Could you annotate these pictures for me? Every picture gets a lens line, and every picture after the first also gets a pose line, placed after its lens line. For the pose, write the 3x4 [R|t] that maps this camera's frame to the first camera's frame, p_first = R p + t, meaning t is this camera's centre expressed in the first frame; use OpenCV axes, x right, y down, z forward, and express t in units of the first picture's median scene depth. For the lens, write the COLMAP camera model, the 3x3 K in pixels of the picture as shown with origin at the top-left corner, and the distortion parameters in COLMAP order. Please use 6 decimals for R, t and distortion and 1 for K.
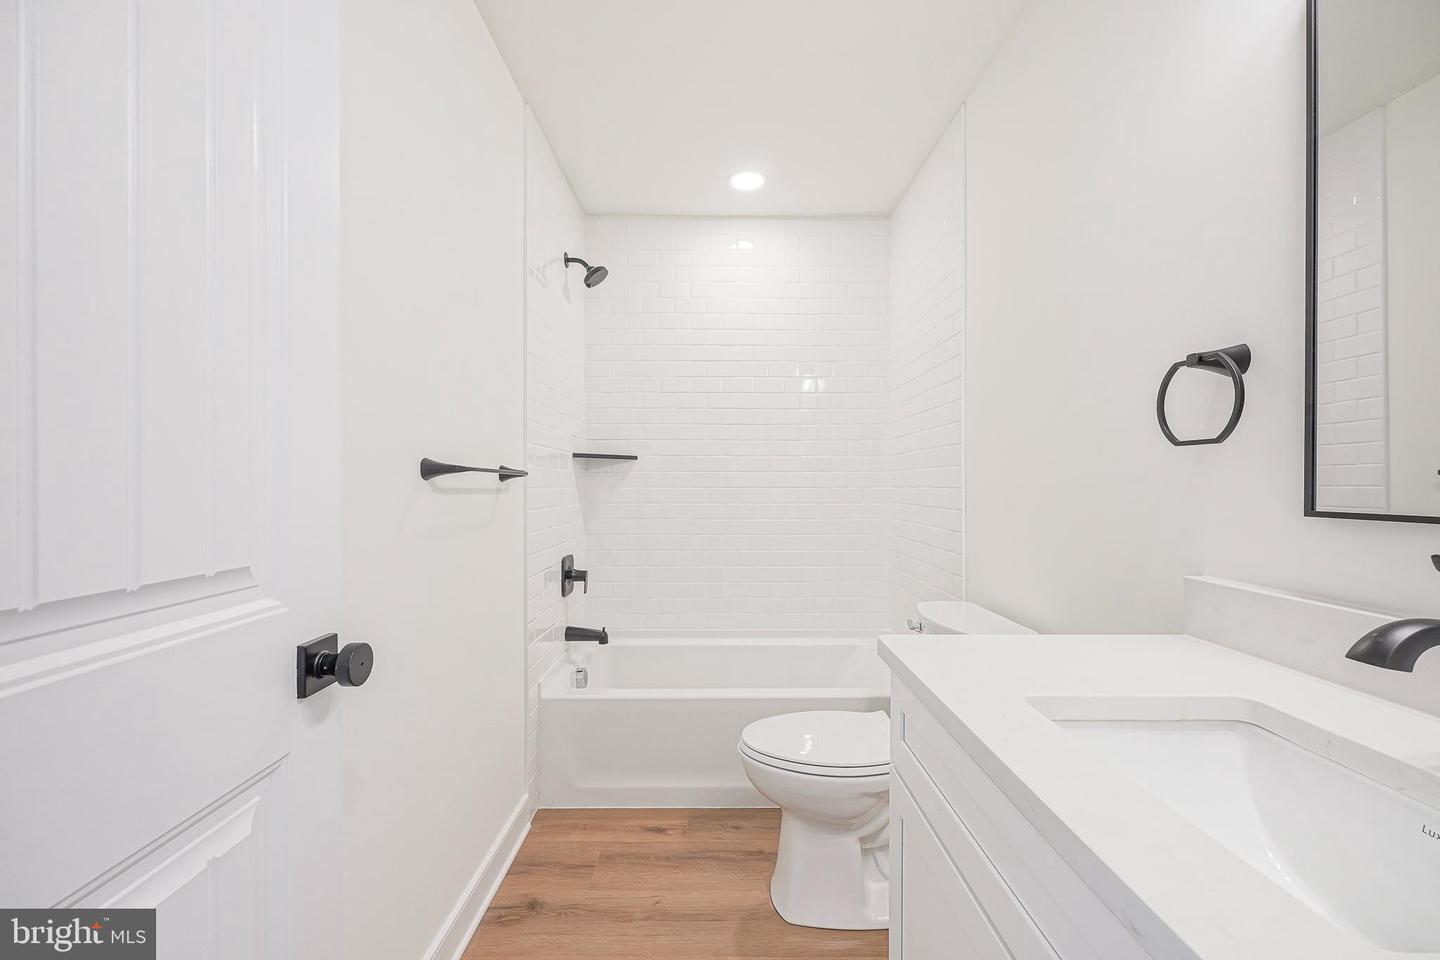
lens RADIAL K [[585.9, 0, 726.9], [0, 585.9, 482.2], [0, 0, 1]] dist [-0.002411, 0.000347]
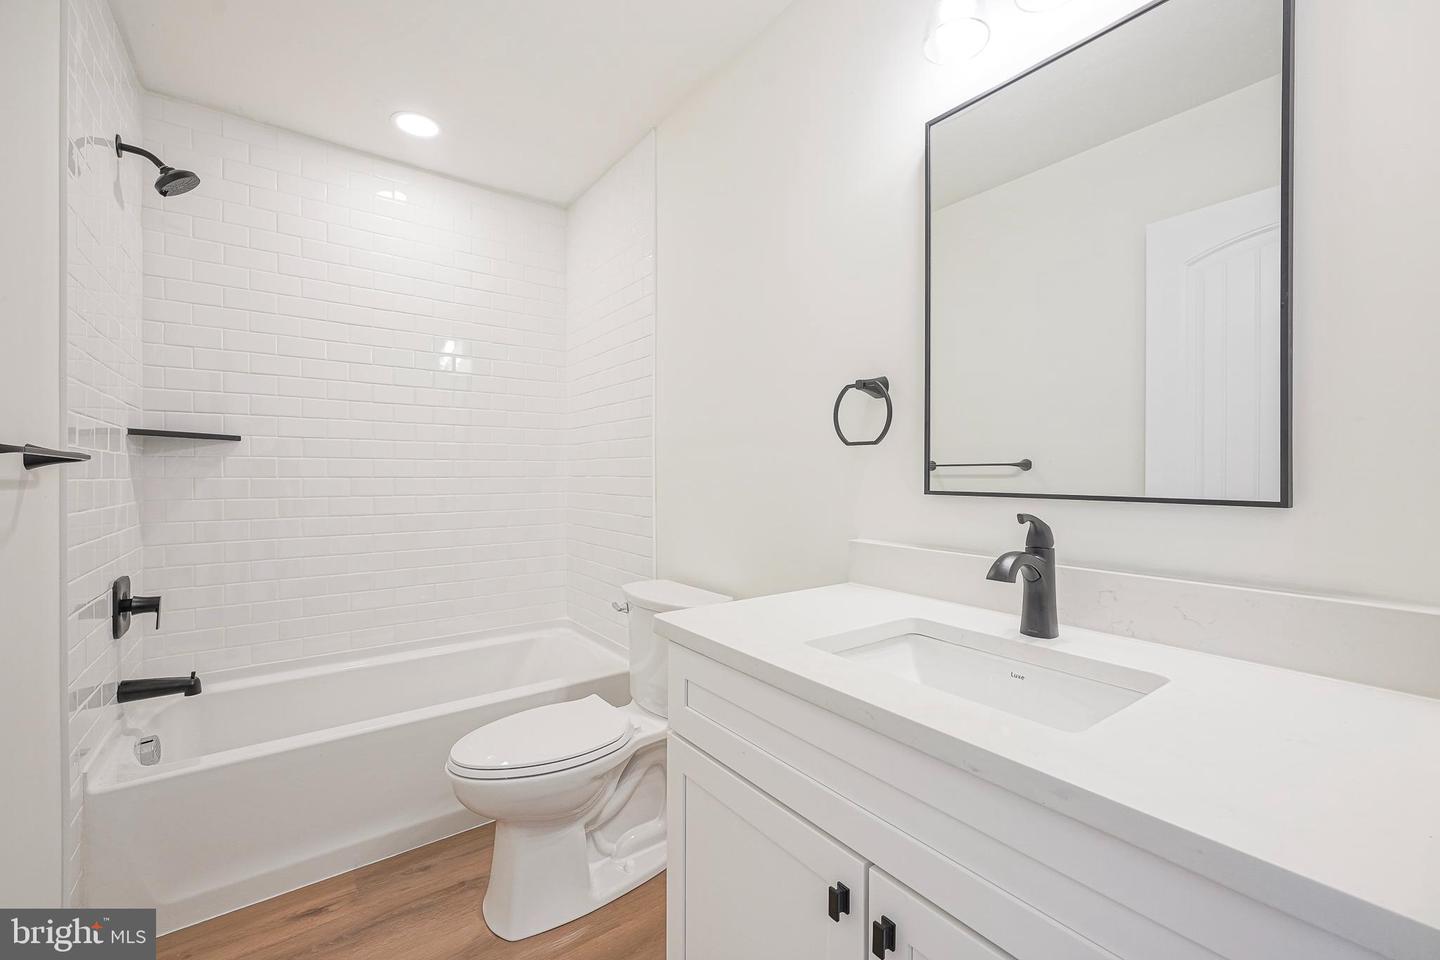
lens RADIAL K [[585.9, 0, 730.7], [0, 585.9, 469.7], [0, 0, 1]] dist [-0.002411, 0.000347]
pose [[0.799940, 0.003870, 0.600067, -0.135811], [-0.001894, 0.999991, -0.003925, 0.000476], [-0.600076, 0.002004, 0.799940, 0.030130]]
